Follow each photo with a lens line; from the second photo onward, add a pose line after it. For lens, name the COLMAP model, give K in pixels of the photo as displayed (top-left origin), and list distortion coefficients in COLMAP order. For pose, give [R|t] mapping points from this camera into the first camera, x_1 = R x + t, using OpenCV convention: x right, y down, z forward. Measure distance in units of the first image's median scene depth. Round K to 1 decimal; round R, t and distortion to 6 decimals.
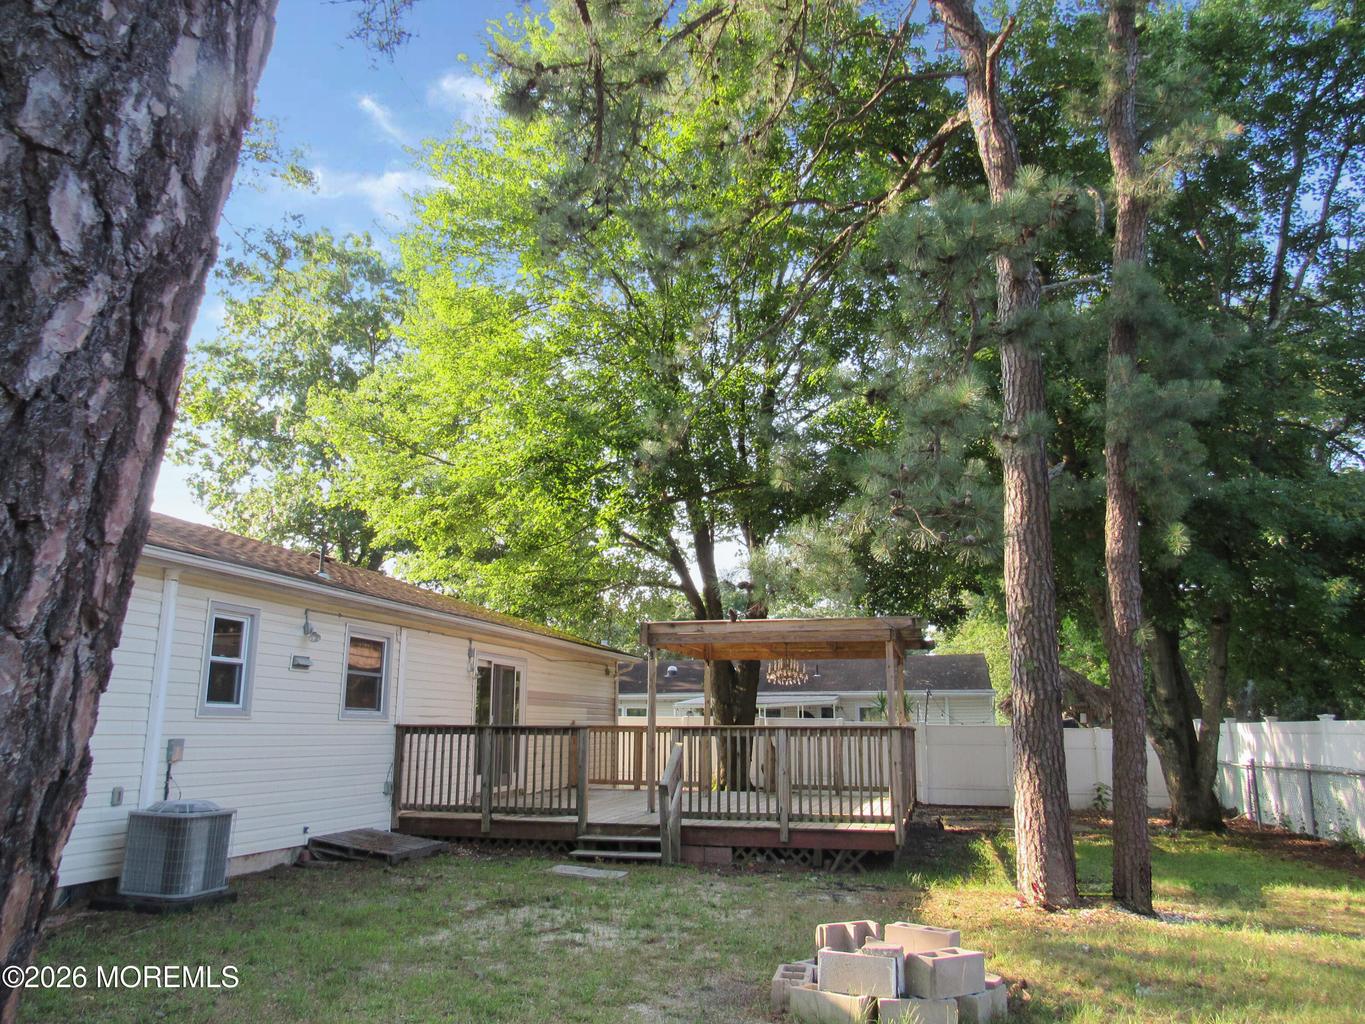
lens RADIAL K [[989.7, 0, 682.5], [0, 989.7, 512.0], [0, 0, 1]] dist [-0.025882, 0.010741]
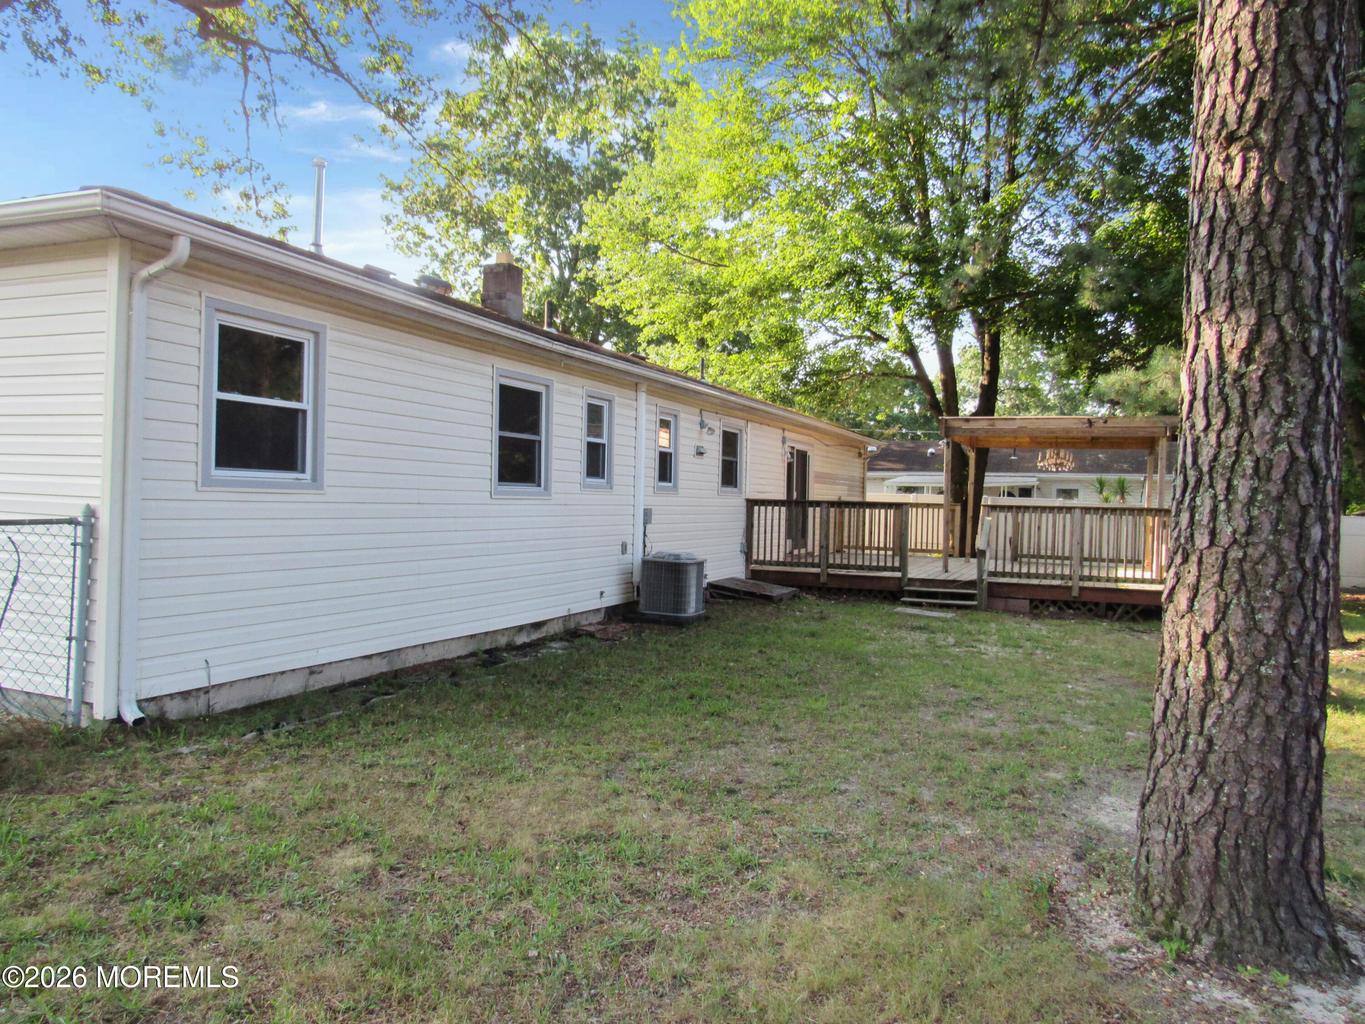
lens RADIAL K [[989.7, 0, 682.5], [0, 989.7, 512.0], [0, 0, 1]] dist [-0.025882, 0.010741]
pose [[0.988812, 0.021668, -0.147587, -0.186020], [0.012065, 0.974535, 0.223909, -0.051075], [0.148680, -0.223184, 0.963371, -0.230531]]
